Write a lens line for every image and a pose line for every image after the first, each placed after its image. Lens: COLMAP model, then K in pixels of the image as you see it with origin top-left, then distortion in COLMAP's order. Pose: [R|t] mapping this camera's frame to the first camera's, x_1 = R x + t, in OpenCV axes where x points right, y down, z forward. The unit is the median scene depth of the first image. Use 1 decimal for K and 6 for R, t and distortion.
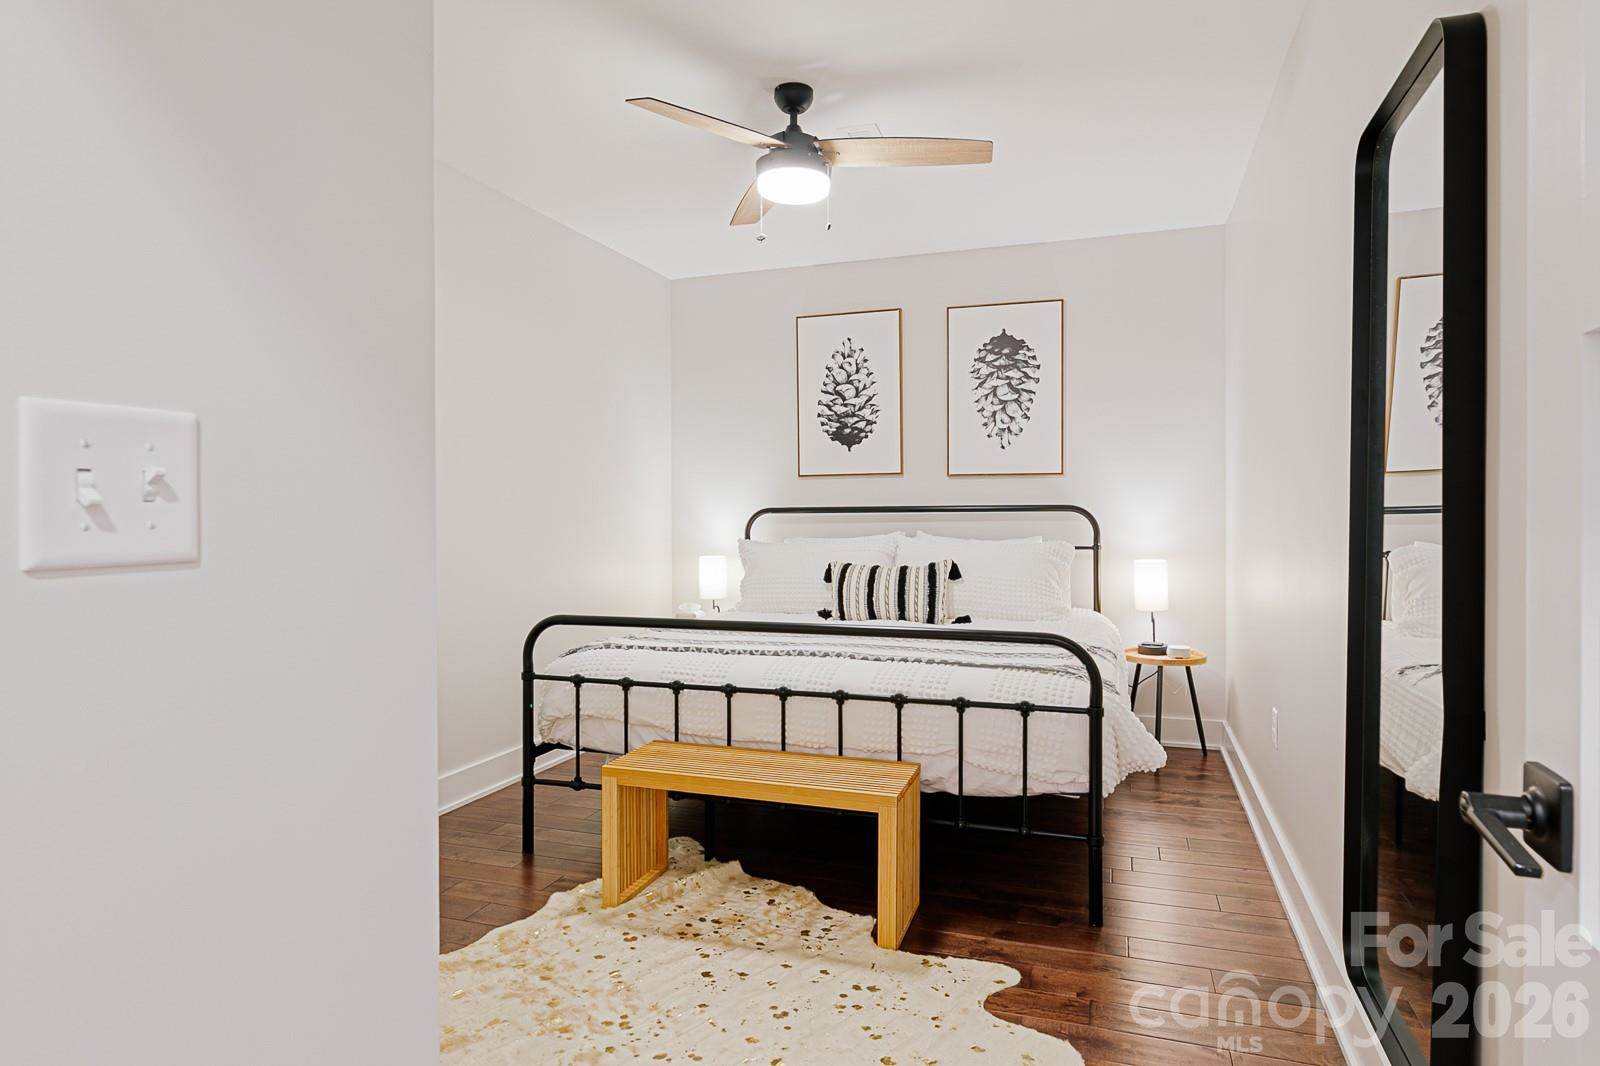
lens RADIAL K [[910.7, 0, 801.3], [0, 910.7, 524.8], [0, 0, 1]] dist [0.002196, -0.000509]
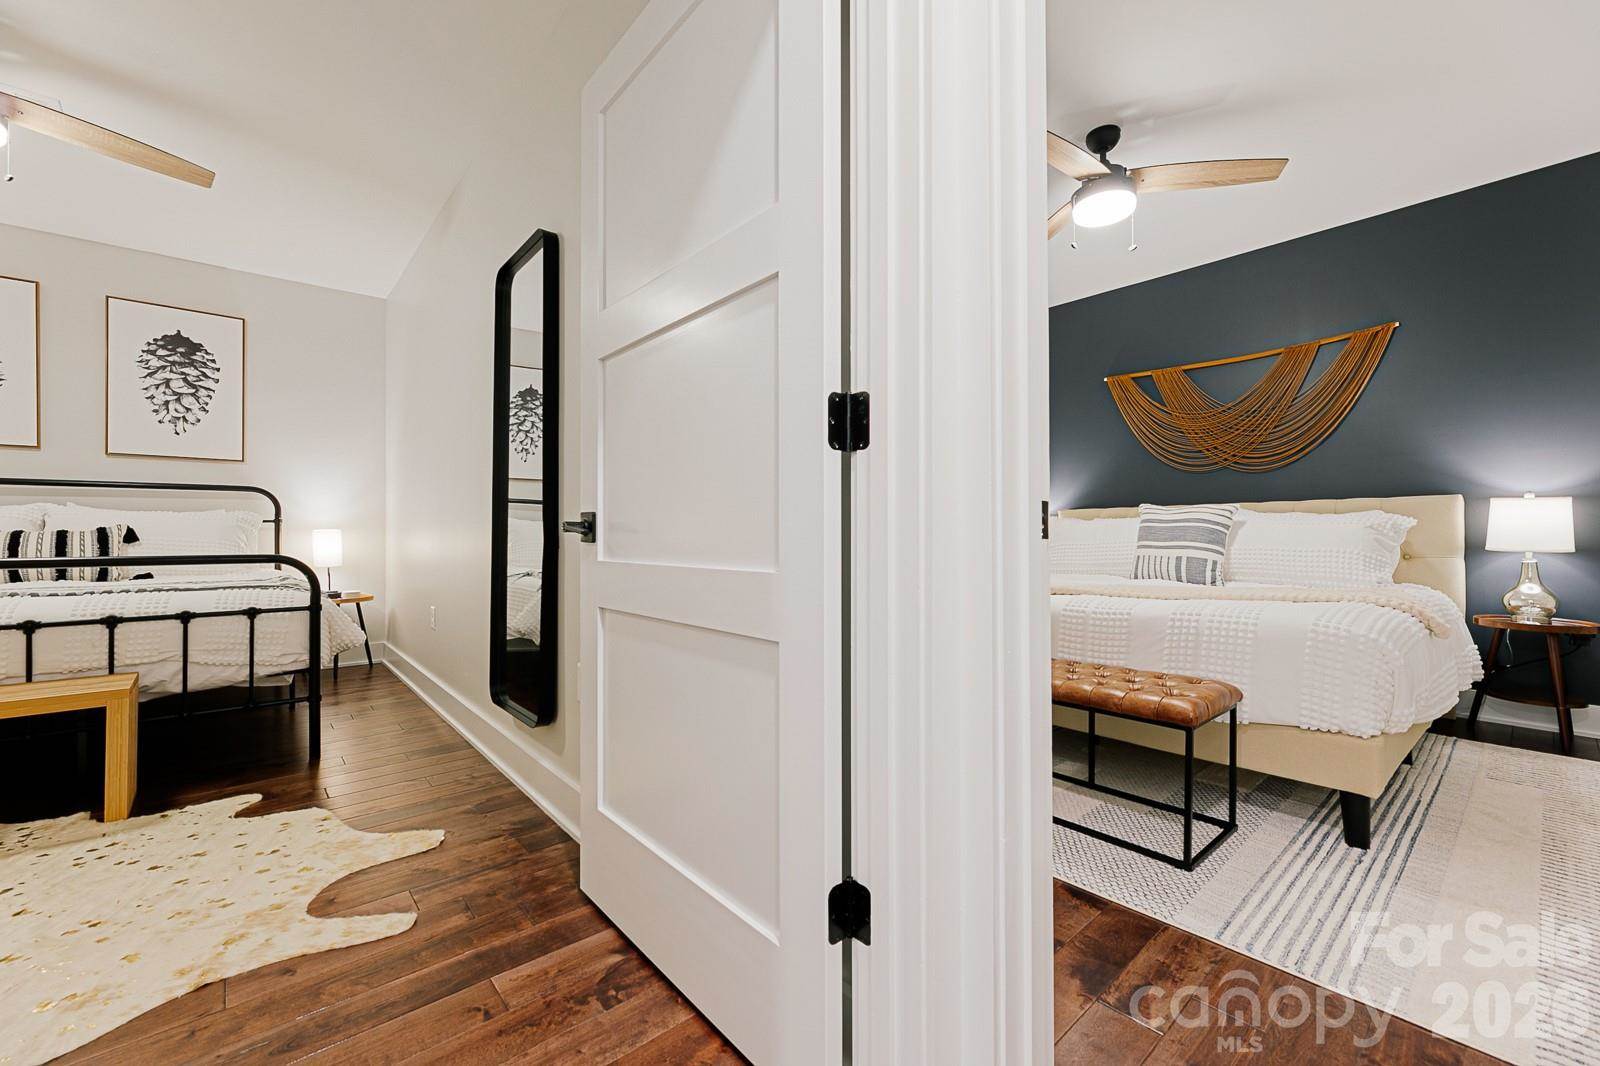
lens RADIAL K [[648.0, 0, 798.1], [0, 648.0, 527.7], [0, 0, 1]] dist [0.001024, 0.000374]
pose [[0.510231, 0.004874, 0.860024, -0.083482], [0.007598, 0.999919, -0.010174, 0.049181], [-0.860004, 0.011726, 0.510152, -0.085092]]
